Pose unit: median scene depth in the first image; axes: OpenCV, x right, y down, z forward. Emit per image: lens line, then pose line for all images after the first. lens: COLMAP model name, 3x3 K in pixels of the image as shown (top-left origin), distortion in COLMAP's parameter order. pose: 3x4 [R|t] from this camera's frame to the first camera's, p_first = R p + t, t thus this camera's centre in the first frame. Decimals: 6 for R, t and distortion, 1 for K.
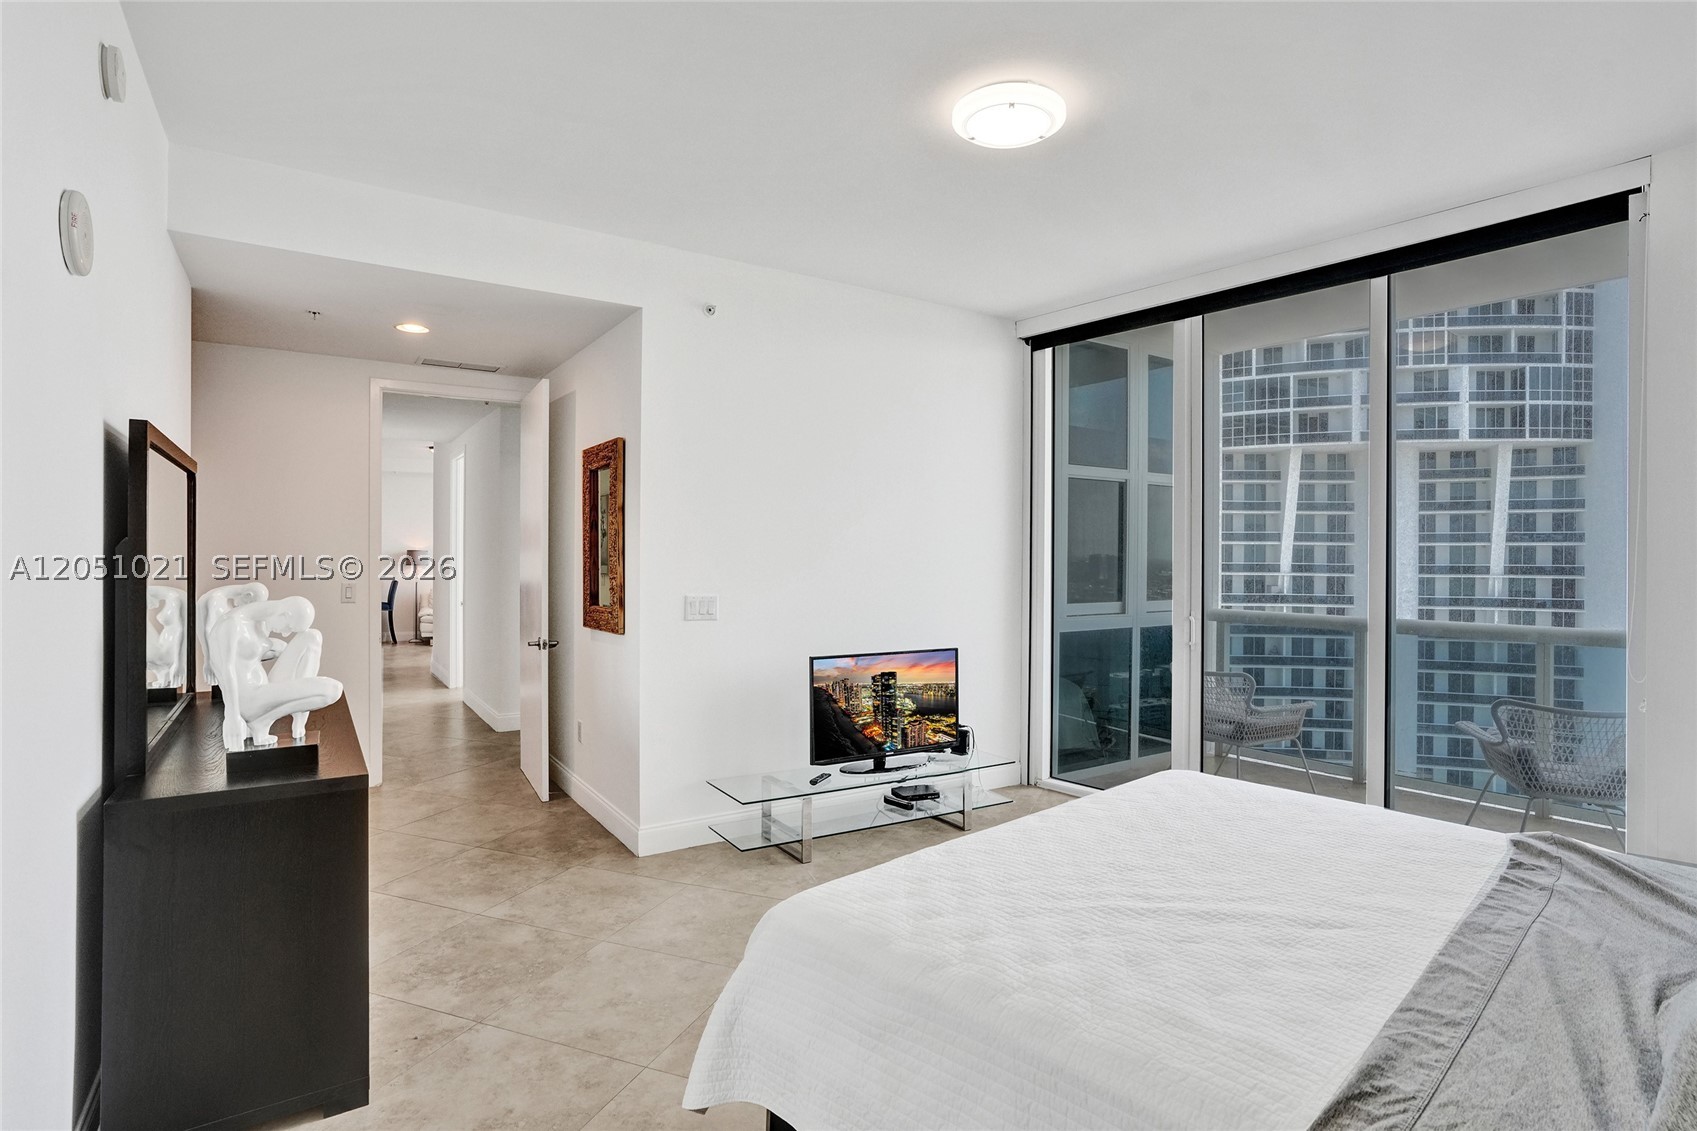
lens RADIAL K [[858.5, 0, 852.7], [0, 858.5, 557.1], [0, 0, 1]] dist [-0.048637, 0.030024]
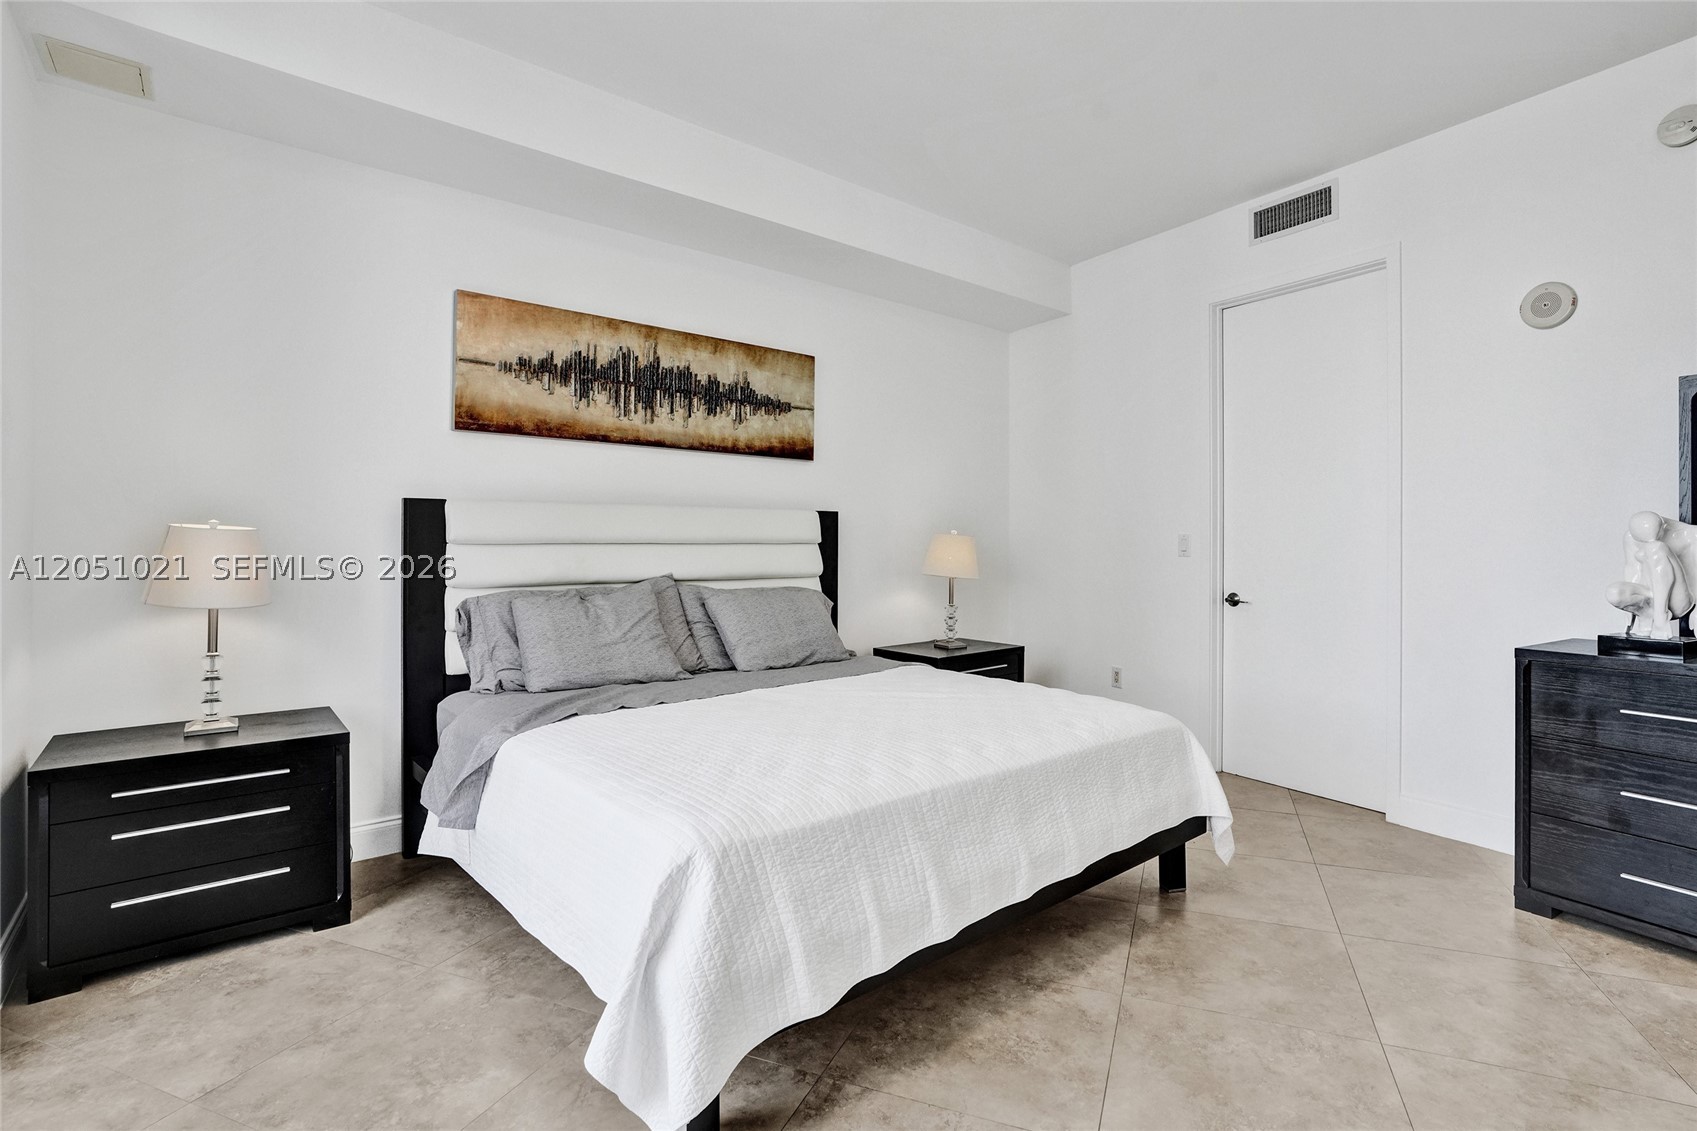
lens RADIAL K [[837.9, 0, 853.8], [0, 837.9, 529.7], [0, 0, 1]] dist [-0.062177, 0.032849]
pose [[-0.999937, -0.009164, 0.006480, 0.235932], [-0.009174, 0.999957, -0.001521, 0.050613], [-0.006465, -0.001580, -0.999978, 1.258043]]
